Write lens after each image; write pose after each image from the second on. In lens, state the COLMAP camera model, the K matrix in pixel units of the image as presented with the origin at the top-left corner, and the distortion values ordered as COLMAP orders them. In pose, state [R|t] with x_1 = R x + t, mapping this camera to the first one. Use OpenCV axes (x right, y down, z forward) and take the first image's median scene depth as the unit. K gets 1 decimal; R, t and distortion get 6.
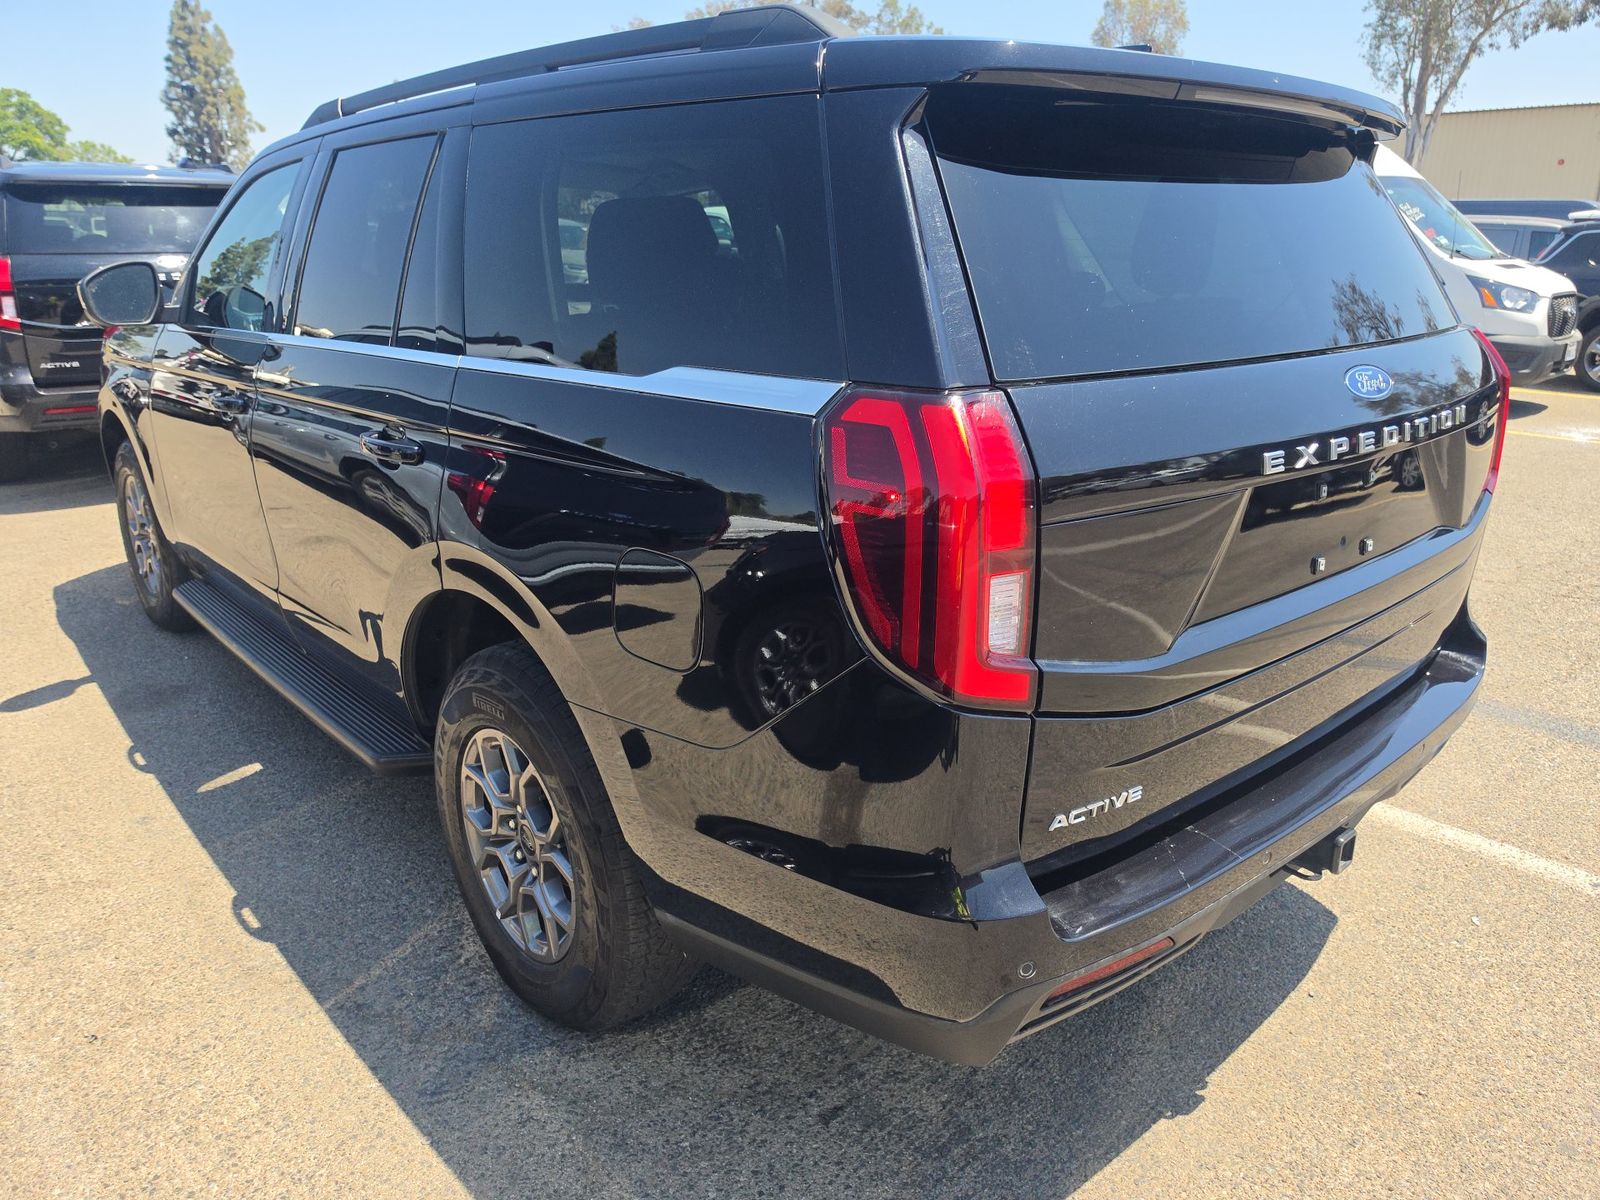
lens RADIAL K [[1098.1, 0, 800.0], [0, 1098.1, 600.0], [0, 0, 1]] dist [0.005806, 0.003025]
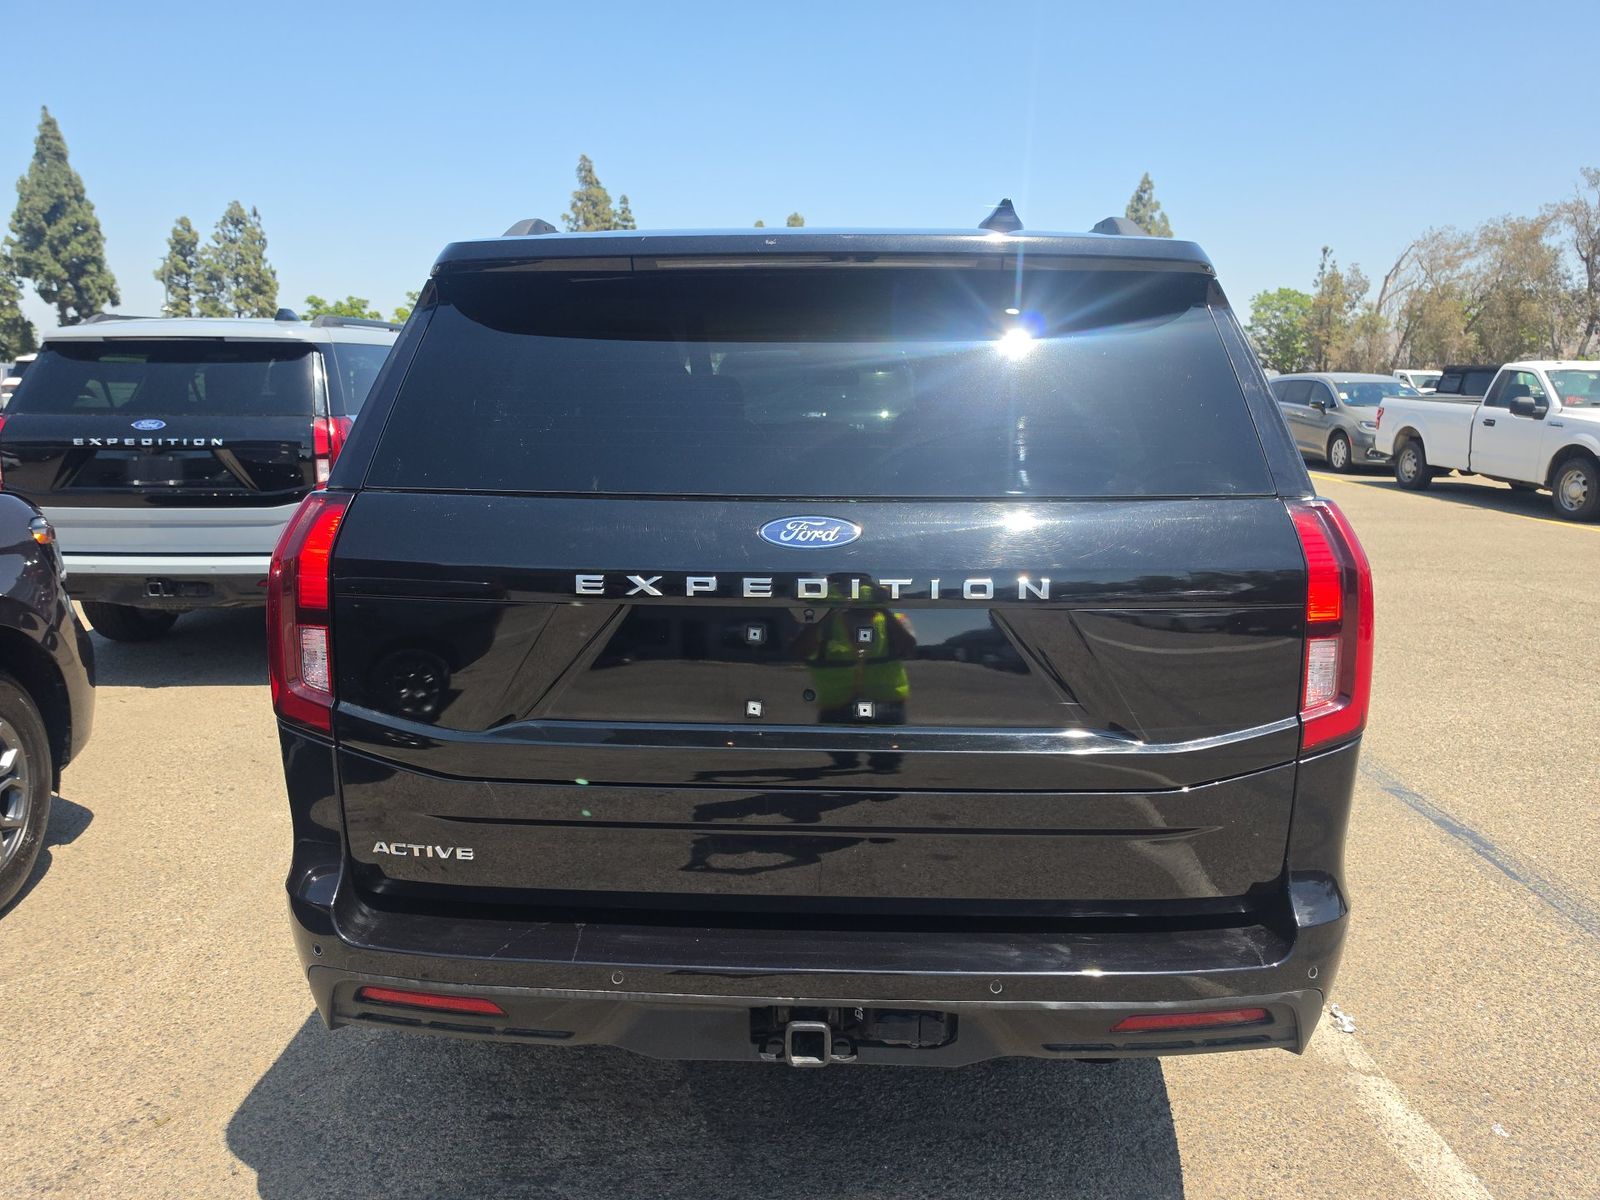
lens RADIAL K [[1098.1, 0, 800.0], [0, 1098.1, 600.0], [0, 0, 1]] dist [0.005806, 0.003025]
pose [[0.710771, 0.118053, -0.693447, 1.322987], [-0.212756, 0.975723, -0.051963, -0.098529], [0.670477, 0.184468, 0.718632, 0.362357]]
